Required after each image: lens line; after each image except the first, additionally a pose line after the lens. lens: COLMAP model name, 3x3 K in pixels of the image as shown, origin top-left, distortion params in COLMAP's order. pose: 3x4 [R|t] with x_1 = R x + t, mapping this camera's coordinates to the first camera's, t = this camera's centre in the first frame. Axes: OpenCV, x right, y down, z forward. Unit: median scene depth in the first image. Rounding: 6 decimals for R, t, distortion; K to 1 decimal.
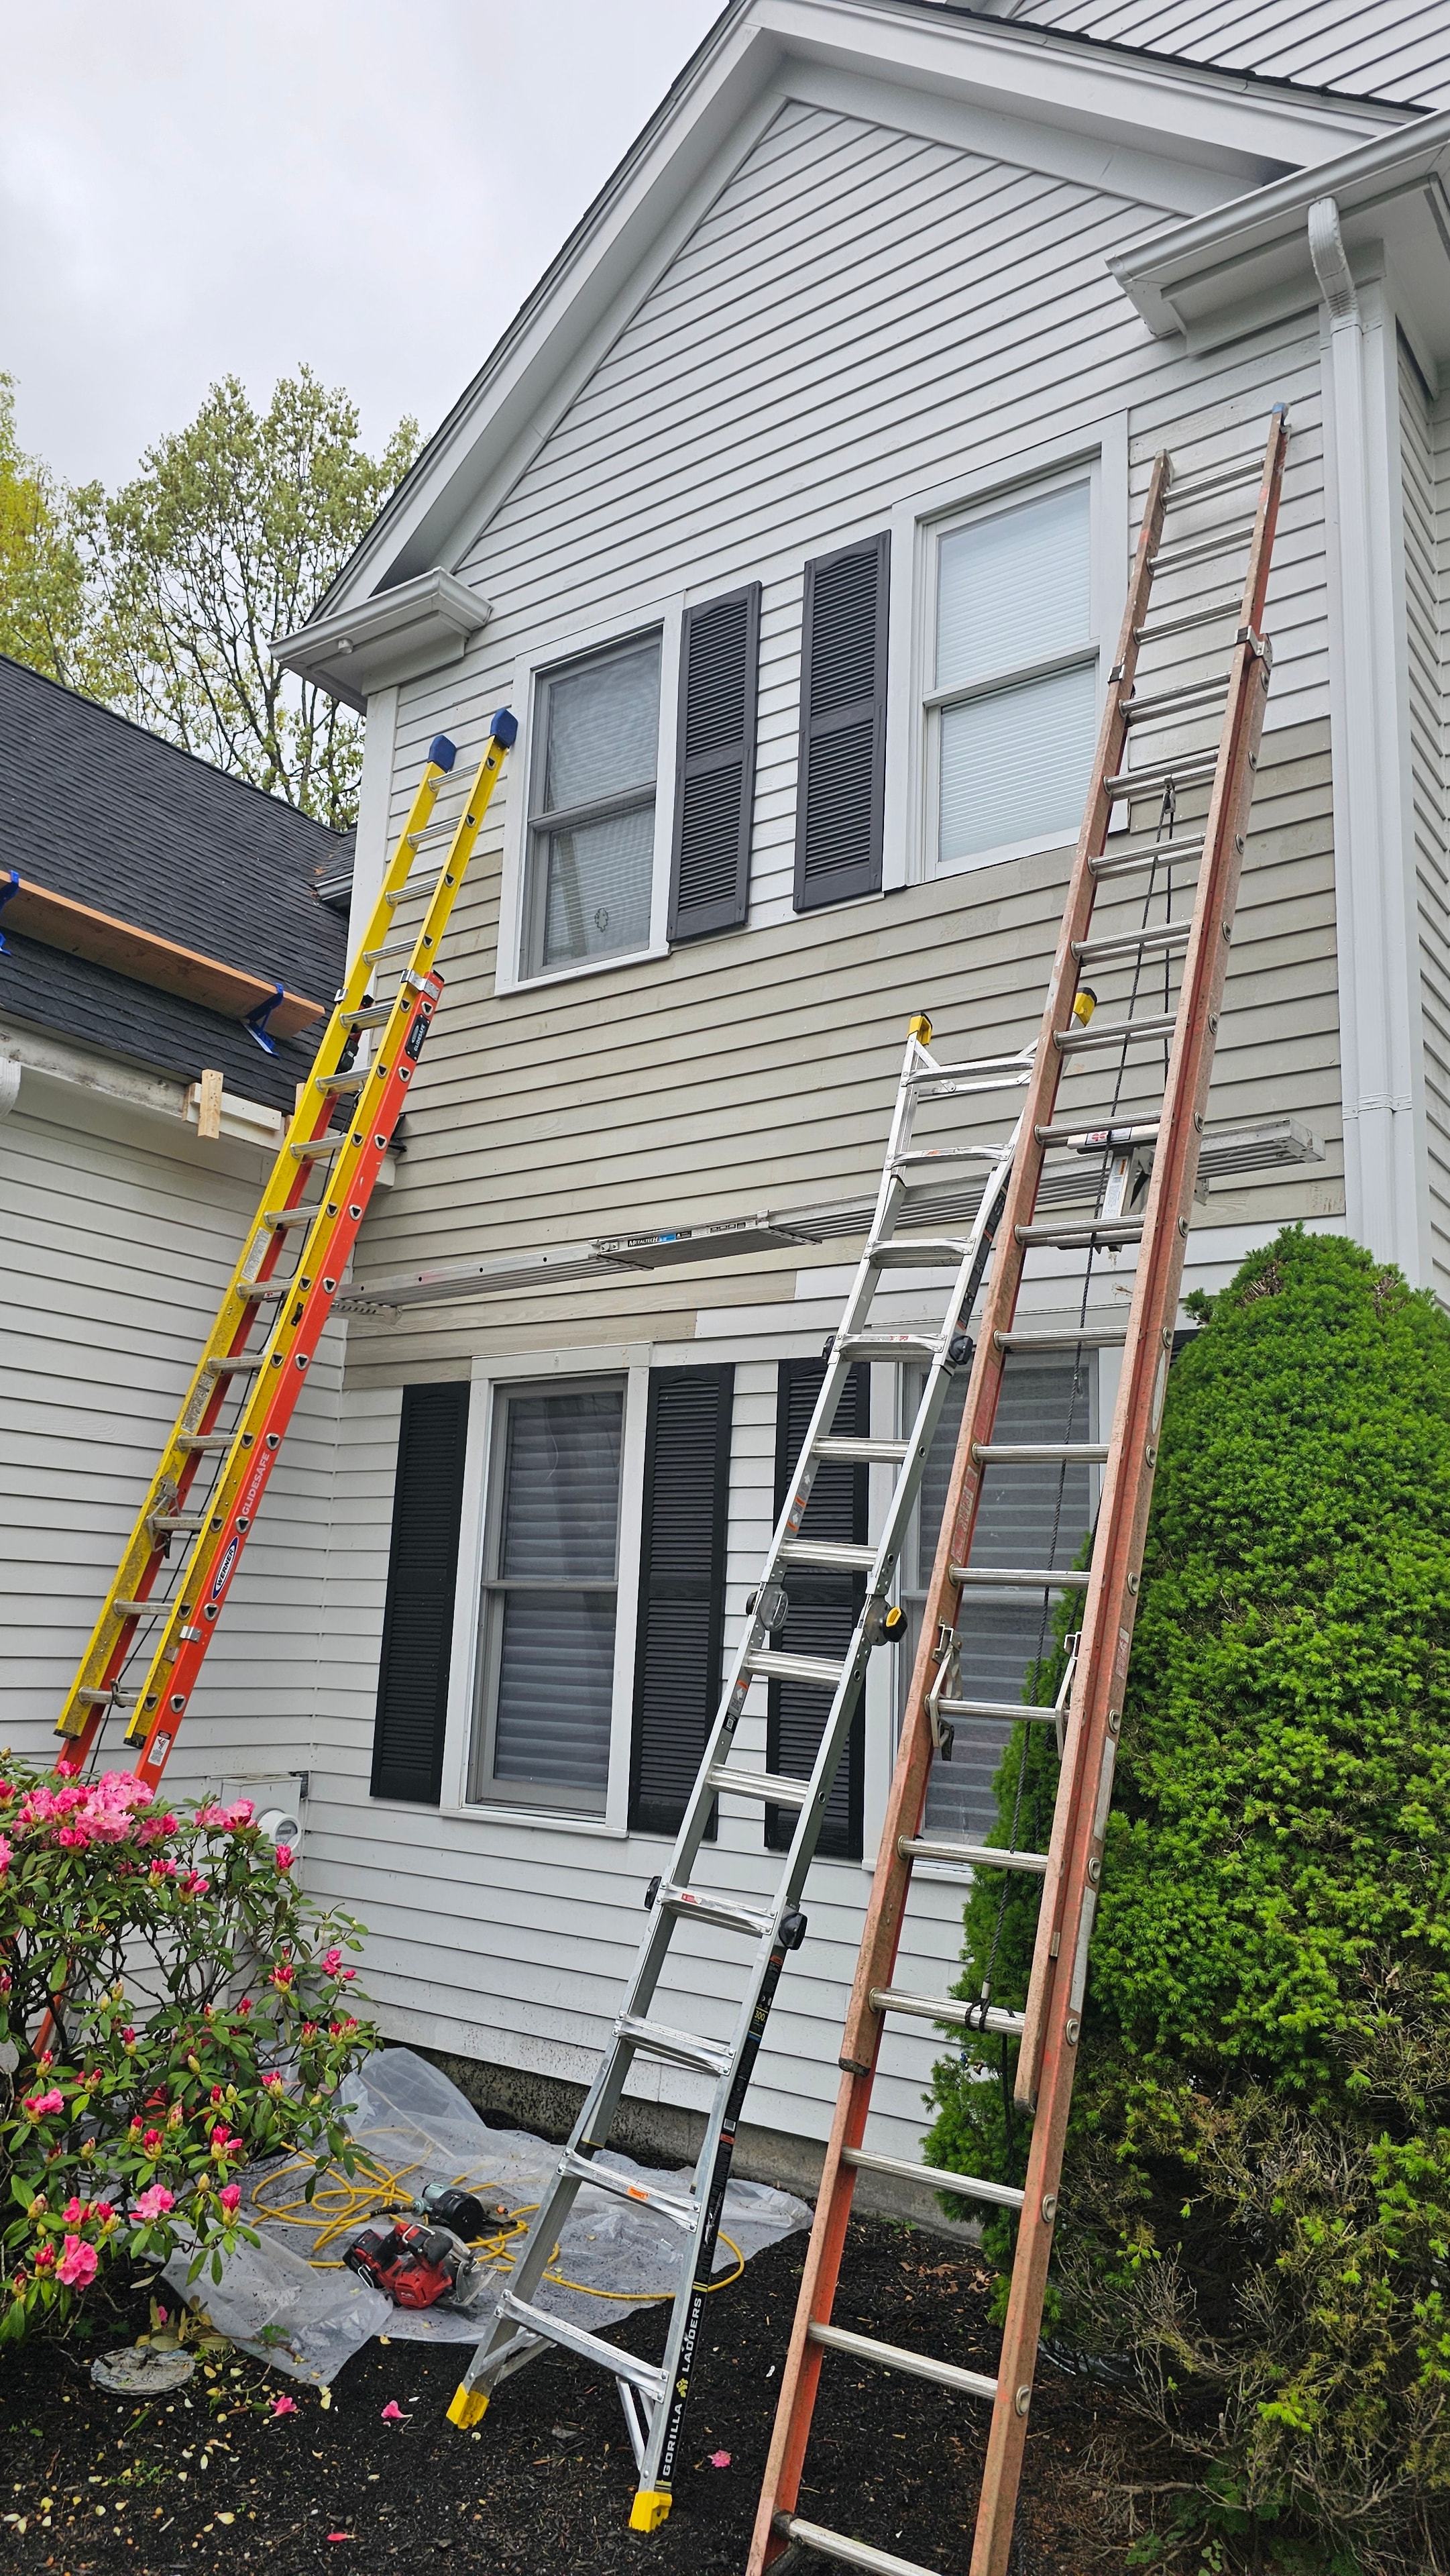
lens RADIAL K [[1755.5, 0, 725.0], [0, 1755.5, 1288.0], [0, 0, 1]] dist [0.079672, -0.091076]
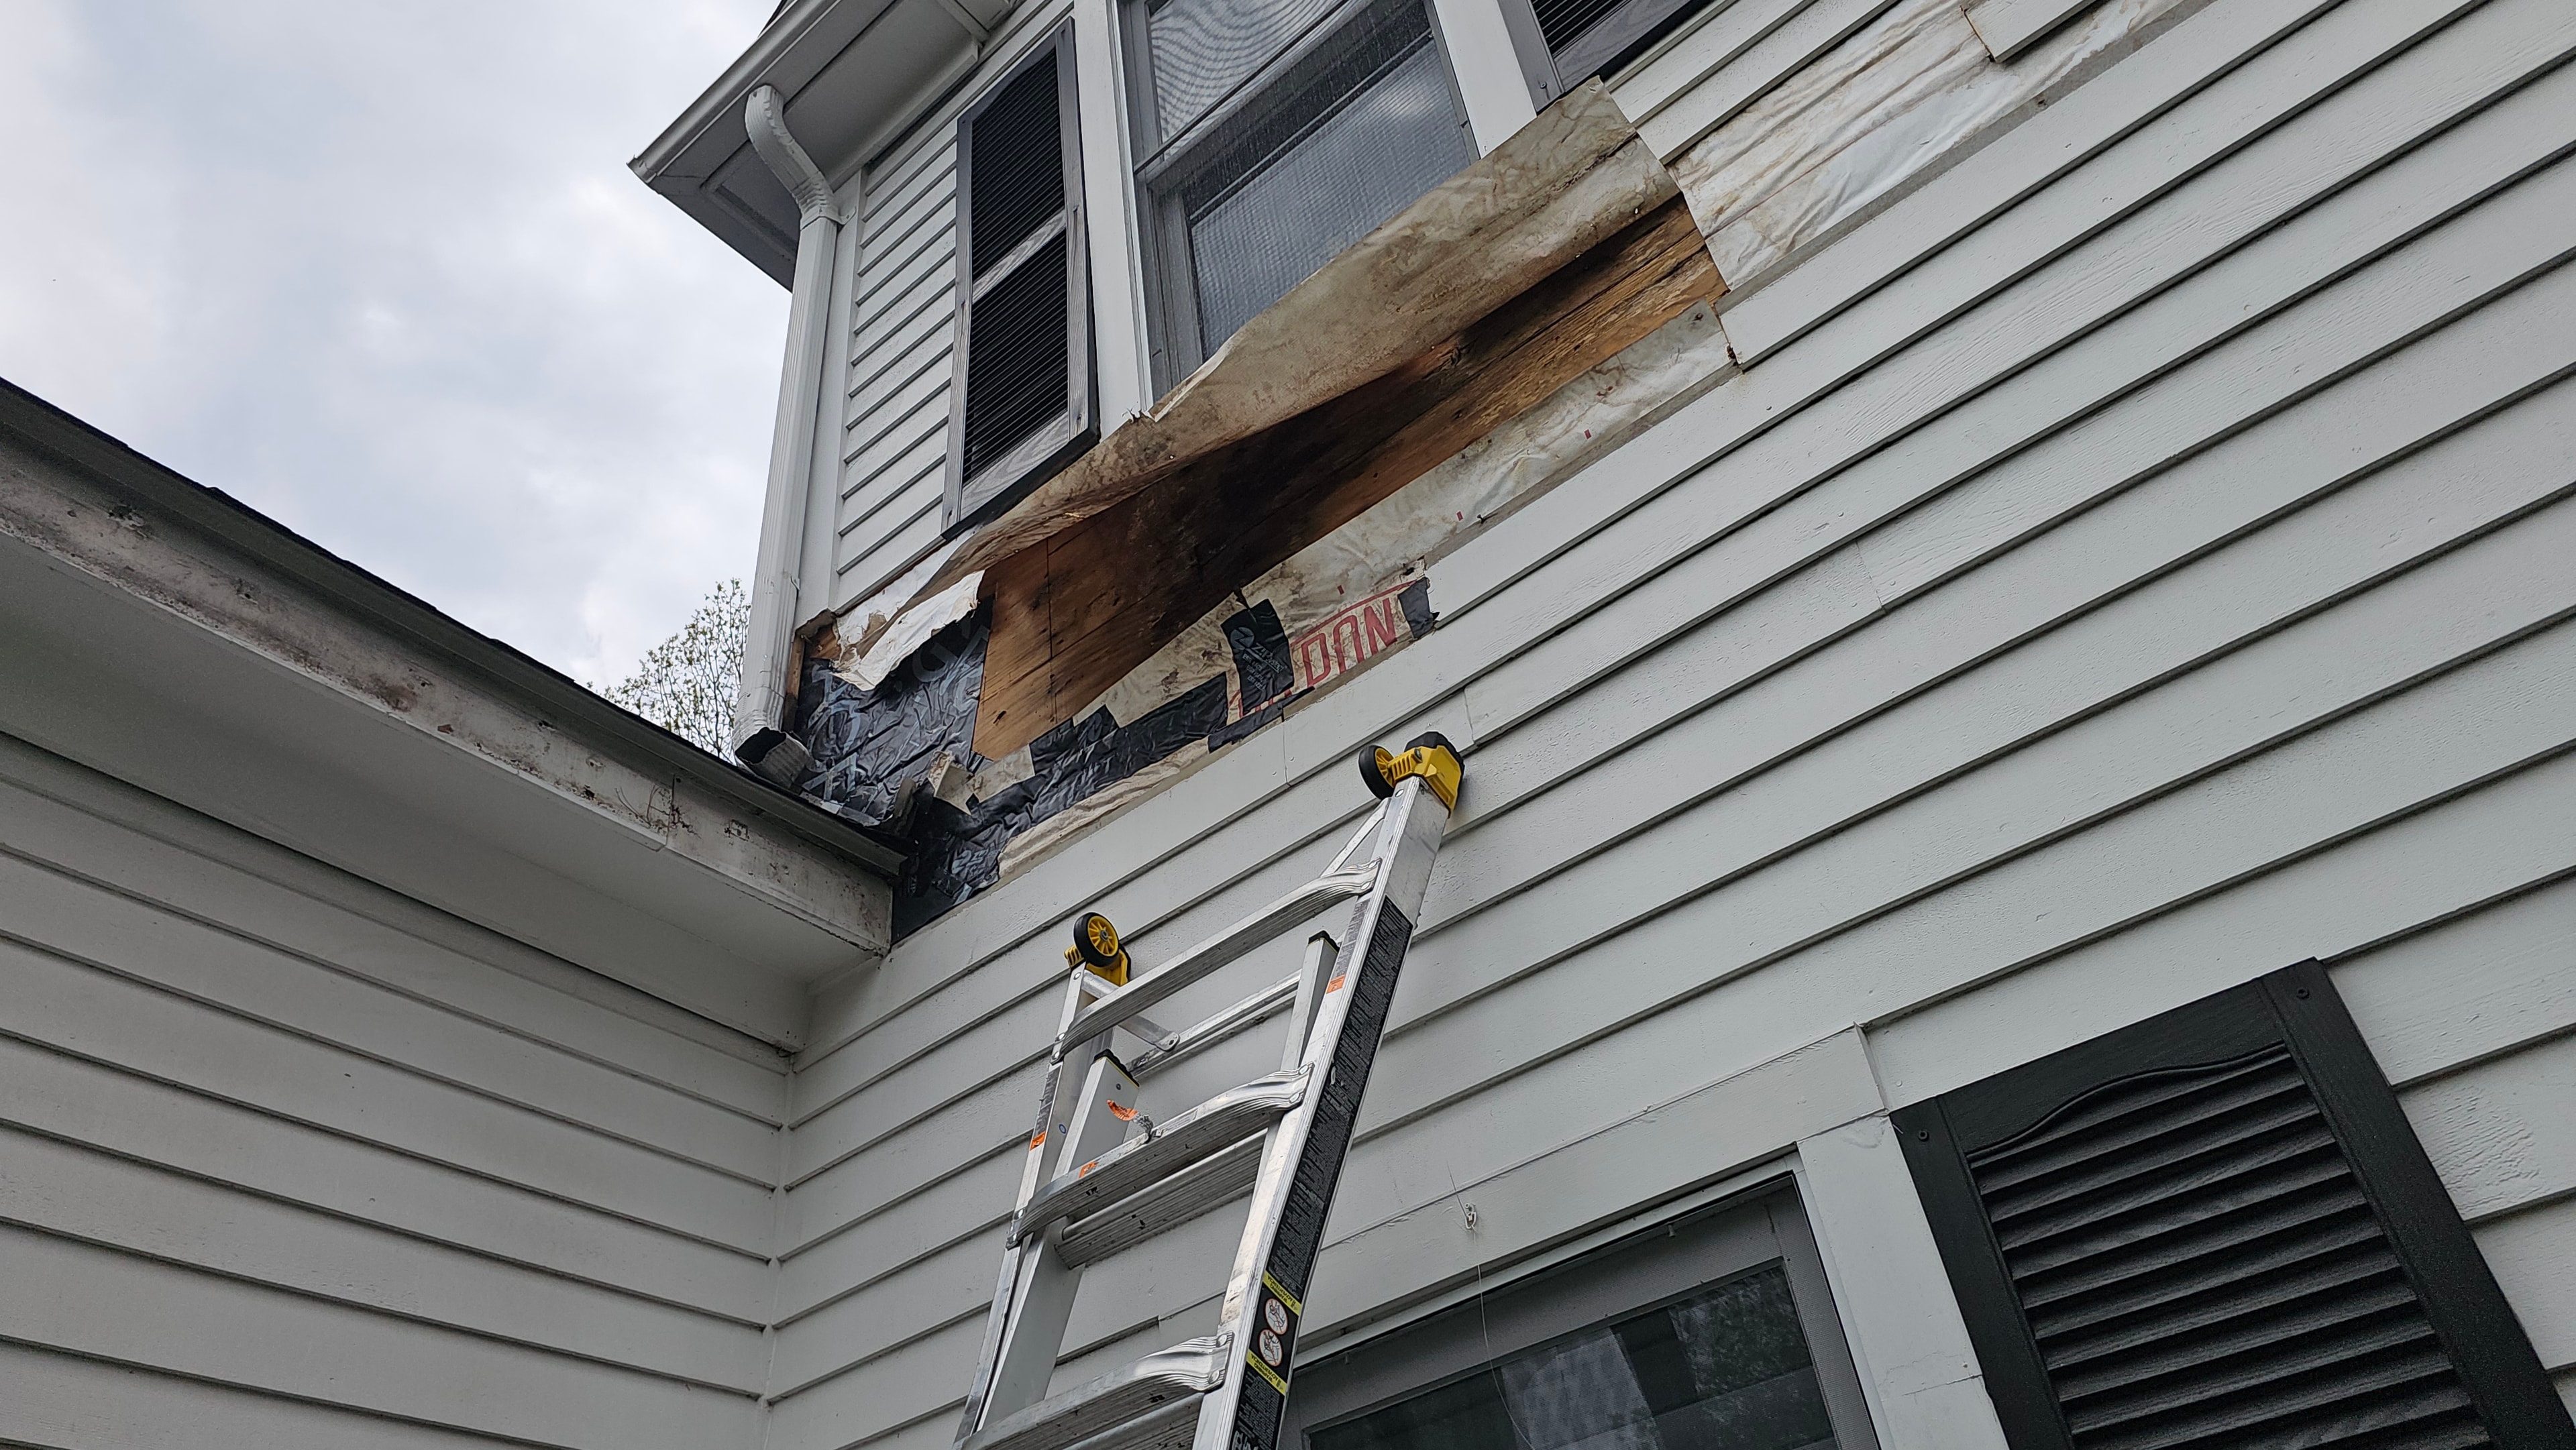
lens RADIAL K [[1755.5, 0, 1288.0], [0, 1755.5, 725.0], [0, 0, 1]] dist [0.079672, -0.091076]
pose [[0.988910, -0.142242, 0.042714, -0.126147], [0.146221, 0.882110, -0.447774, 0.092876], [0.026014, 0.449054, 0.893126, 0.718117]]
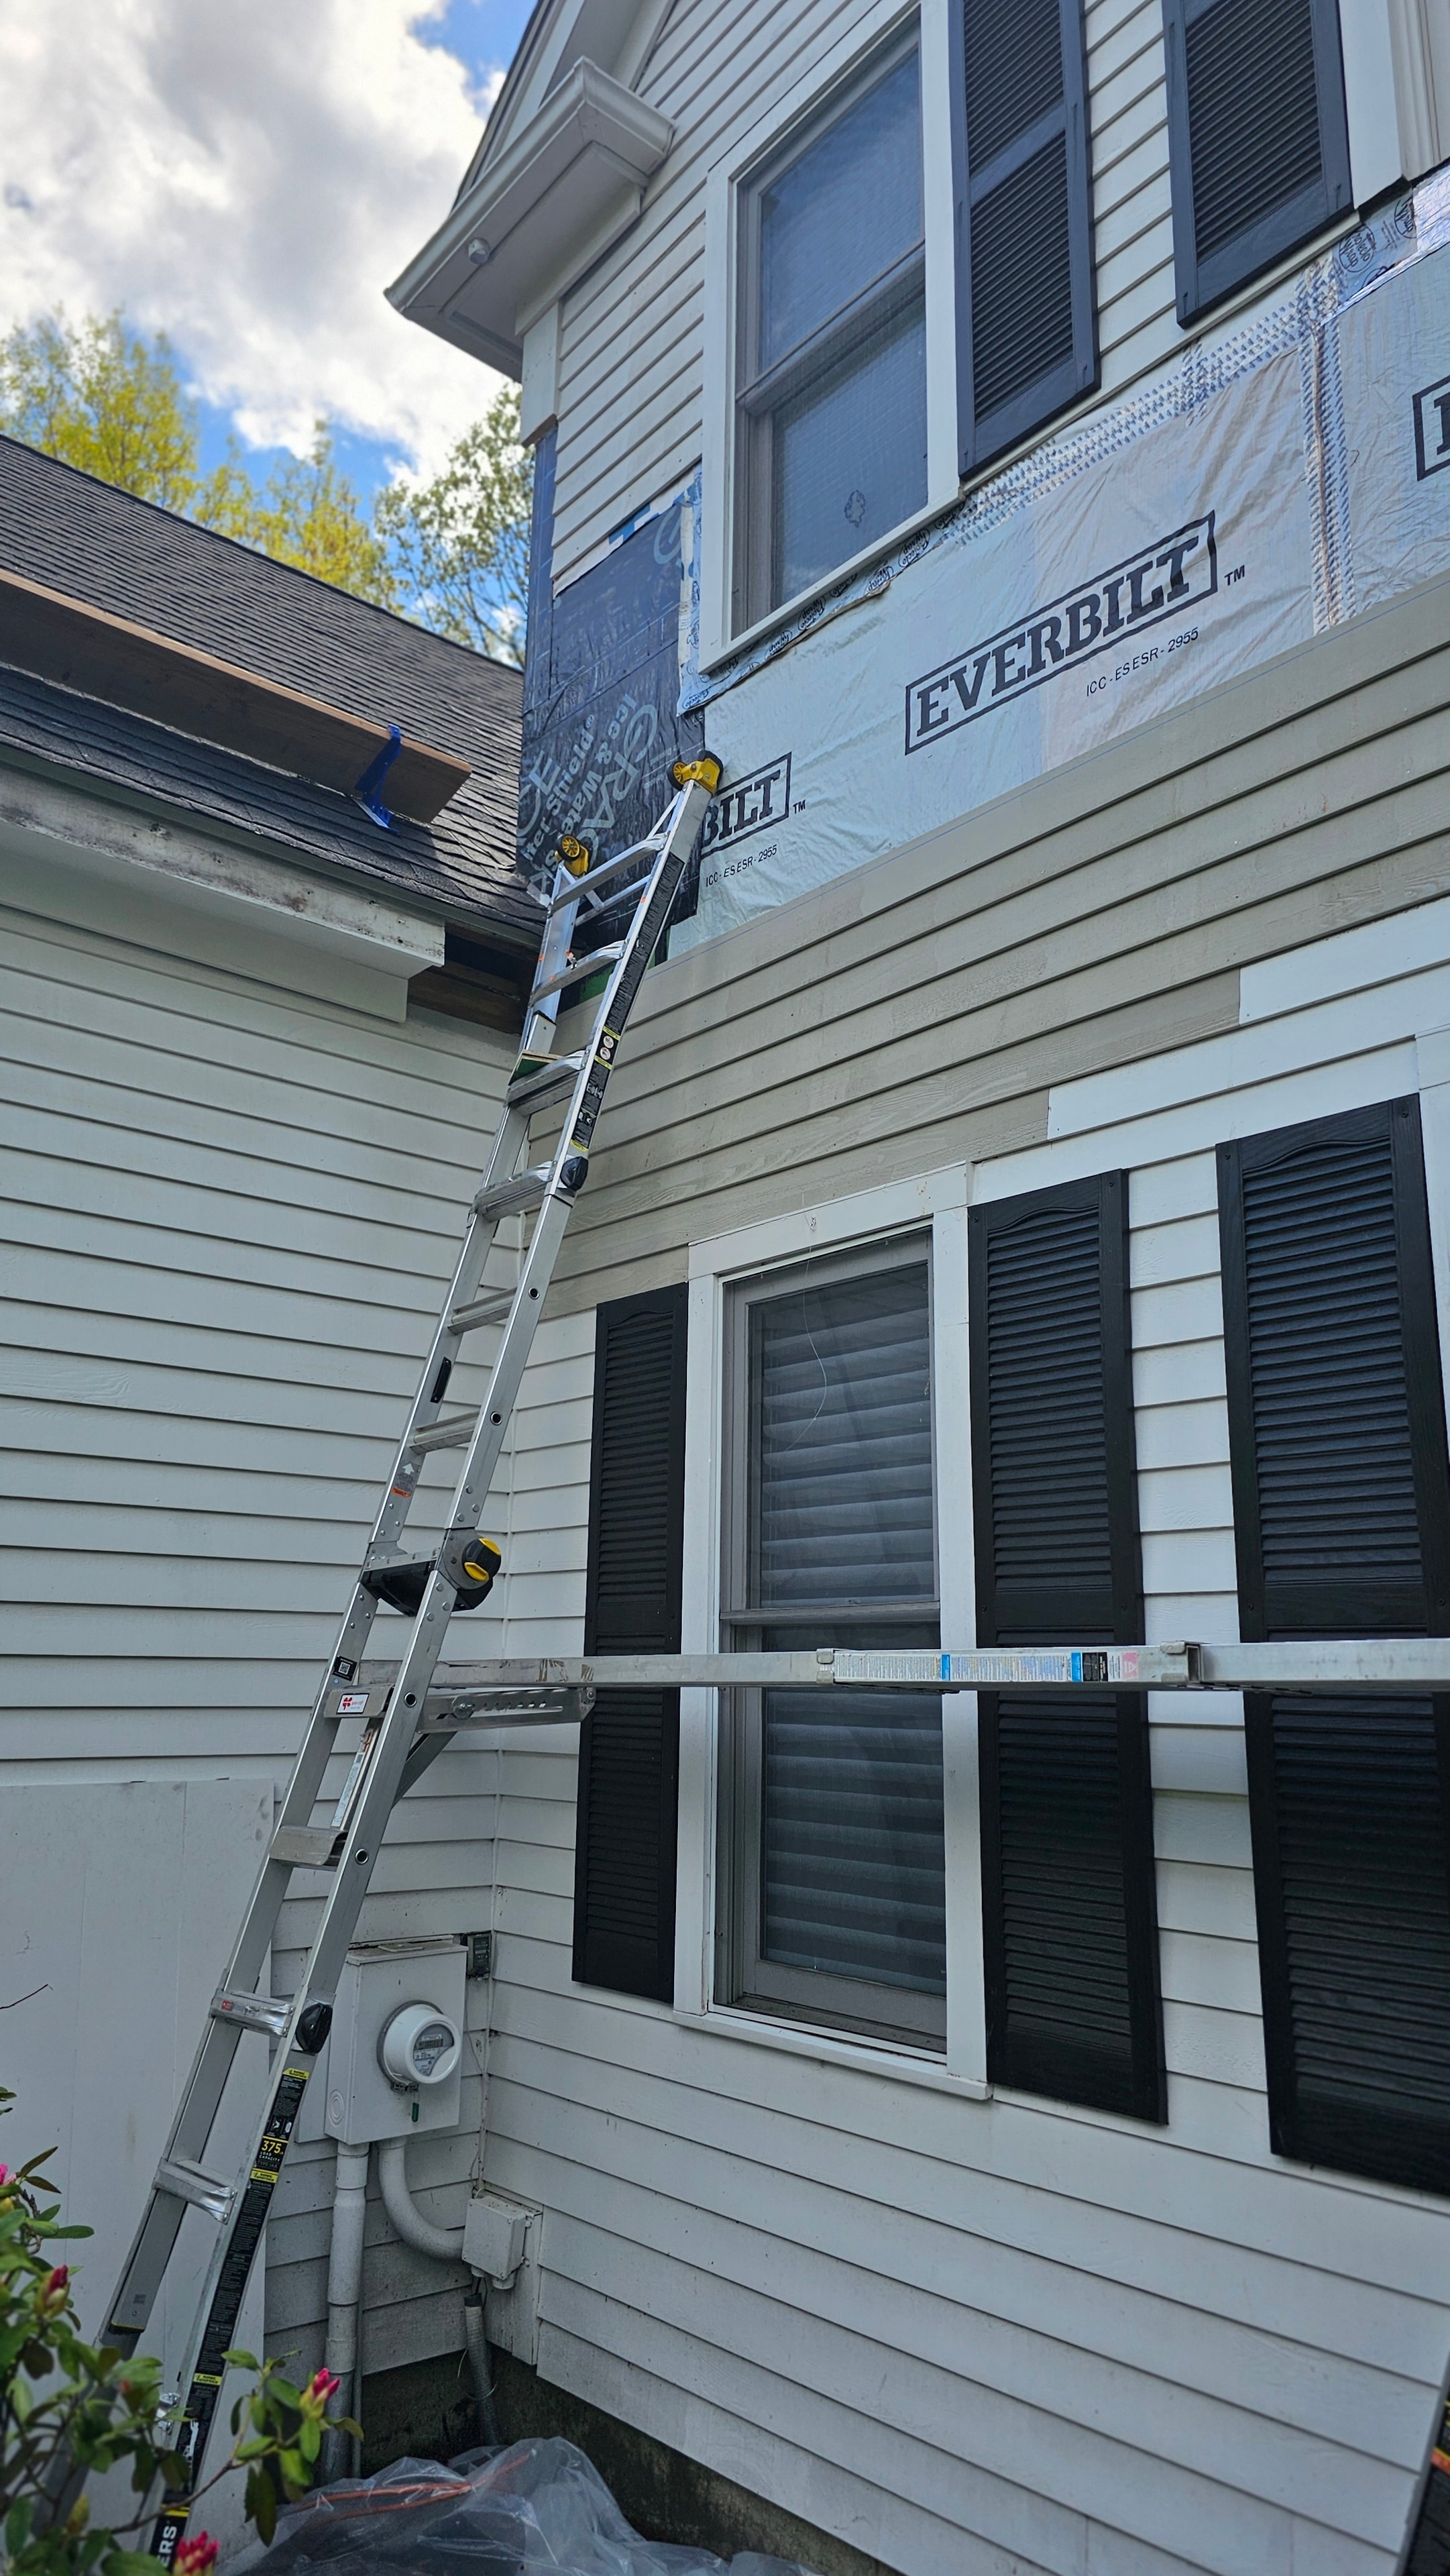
lens RADIAL K [[1755.5, 0, 725.0], [0, 1755.5, 1288.0], [0, 0, 1]] dist [0.079672, -0.091076]
pose [[0.968594, -0.078318, -0.235990, 0.010059], [0.070672, 0.996669, -0.040698, 0.083612], [0.238391, 0.022742, 0.970903, 0.435368]]
